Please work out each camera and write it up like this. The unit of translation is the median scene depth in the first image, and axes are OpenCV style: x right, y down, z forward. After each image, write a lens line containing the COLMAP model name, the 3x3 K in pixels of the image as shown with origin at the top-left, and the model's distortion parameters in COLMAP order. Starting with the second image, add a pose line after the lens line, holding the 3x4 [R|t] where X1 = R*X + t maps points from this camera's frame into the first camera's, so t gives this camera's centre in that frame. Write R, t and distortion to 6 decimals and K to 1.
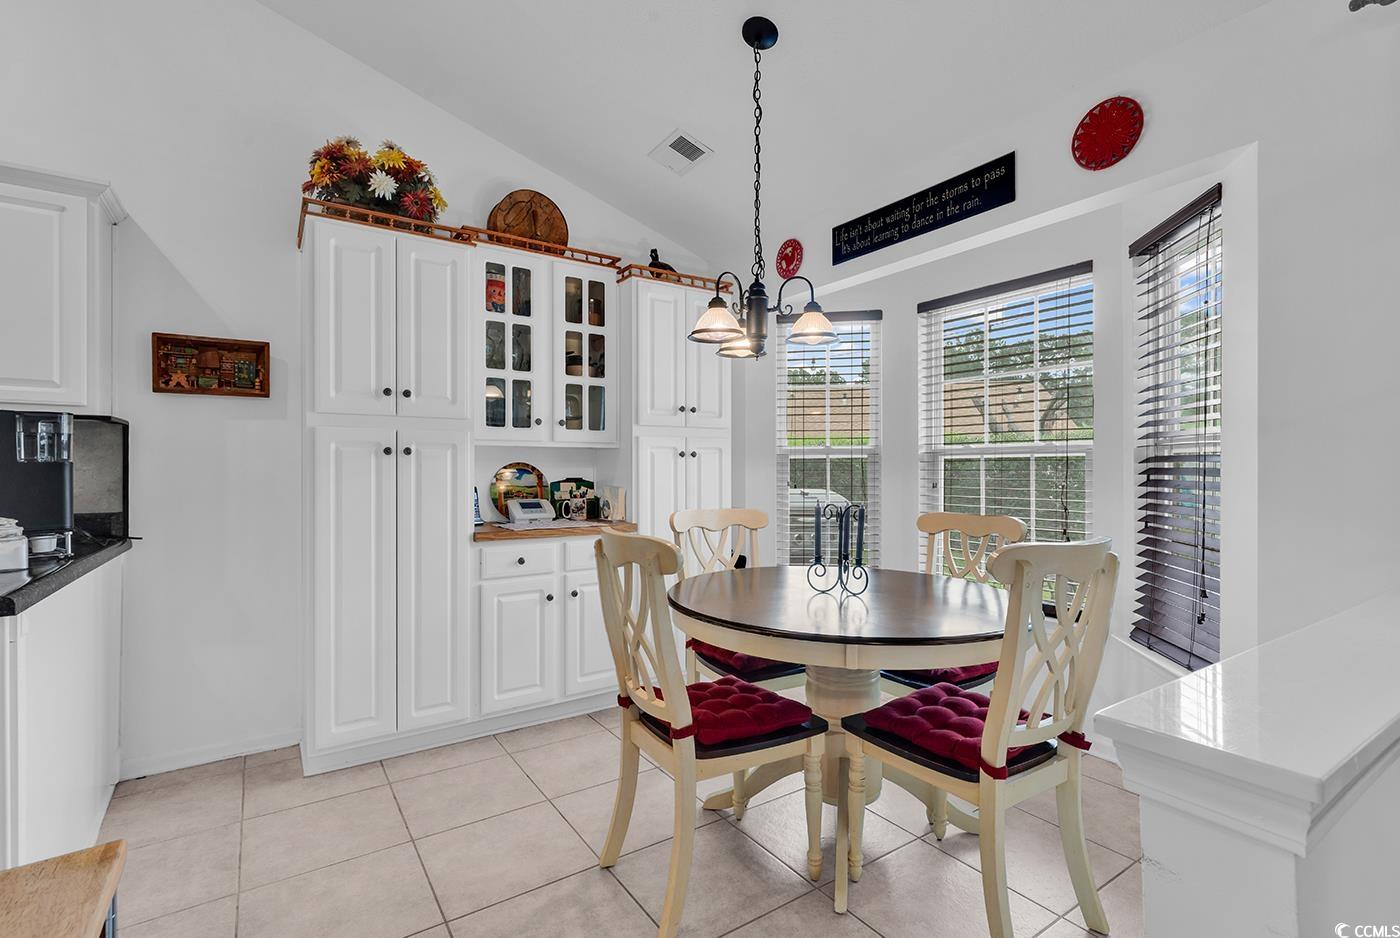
lens RADIAL K [[648.2, 0, 719.6], [0, 648.2, 465.2], [0, 0, 1]] dist [0.001024, -0.000221]
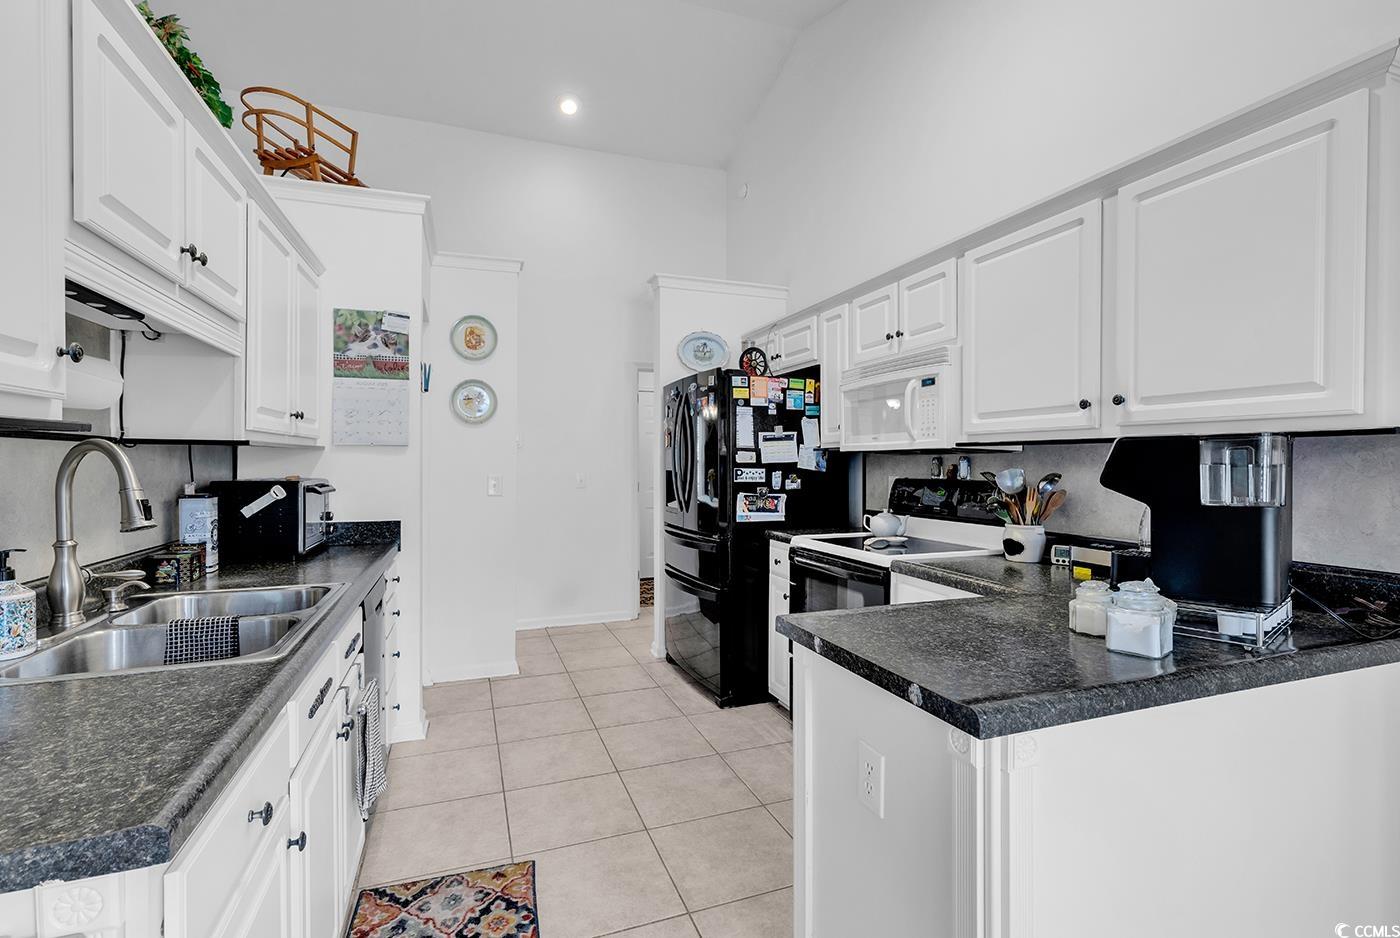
lens RADIAL K [[648.2, 0, 701.8], [0, 648.2, 466.4], [0, 0, 1]] dist [0.001024, -0.000221]
pose [[-0.247954, 0.009720, -0.968723, -0.144639], [0.002414, 0.999953, 0.009416, -0.035228], [0.968769, -0.000004, -0.247966, 0.398873]]
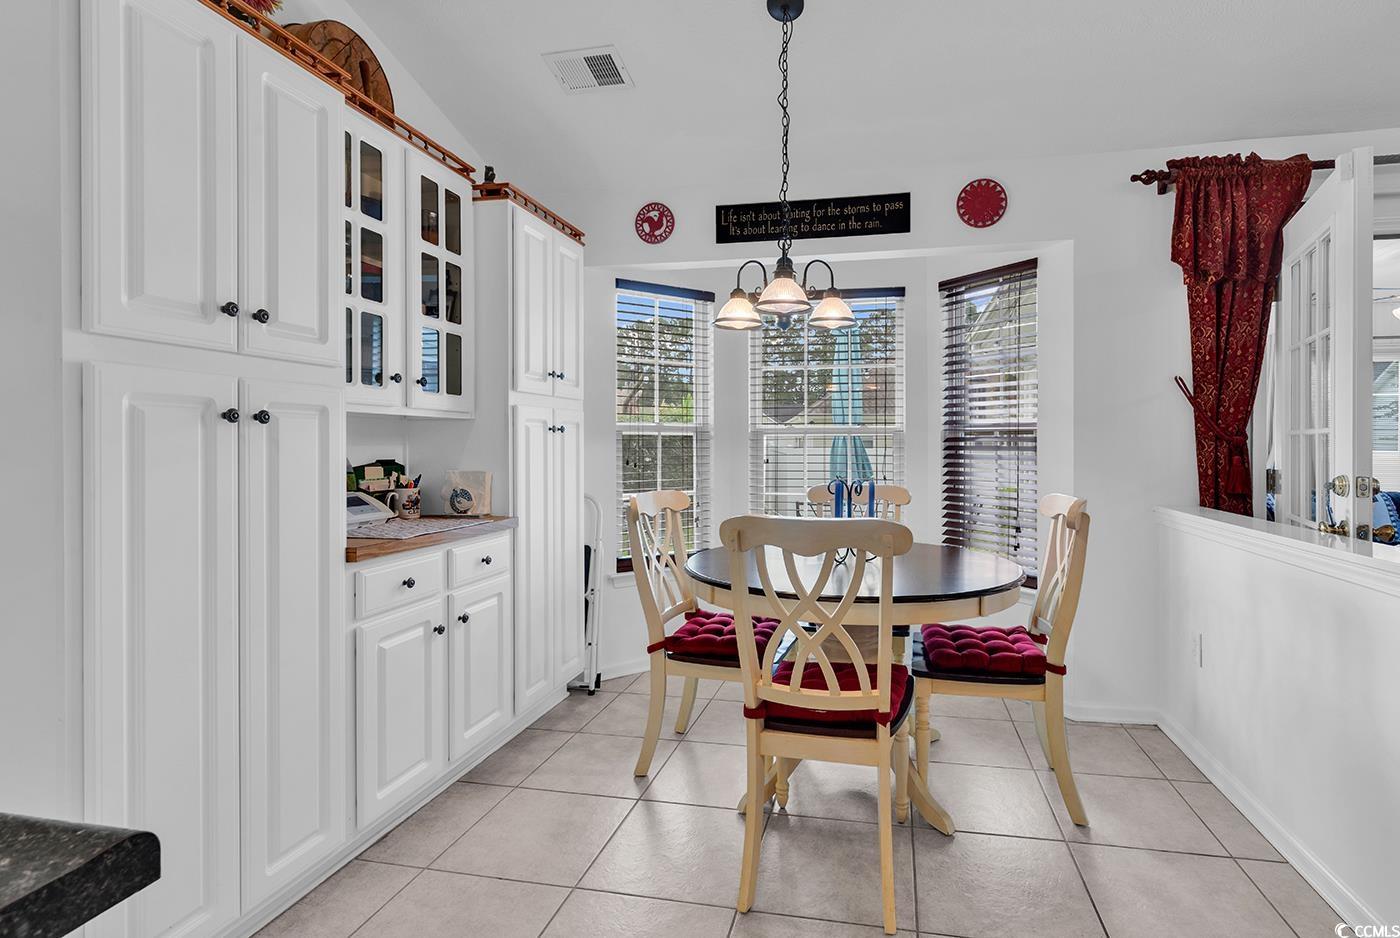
lens RADIAL K [[648.2, 0, 765.3], [0, 648.2, 444.8], [0, 0, 1]] dist [0.001024, -0.000221]
pose [[0.707445, 0.000185, 0.706768, -0.496193], [-0.003528, 0.999988, 0.003269, -0.000358], [-0.706760, -0.004806, 0.707437, 0.245178]]
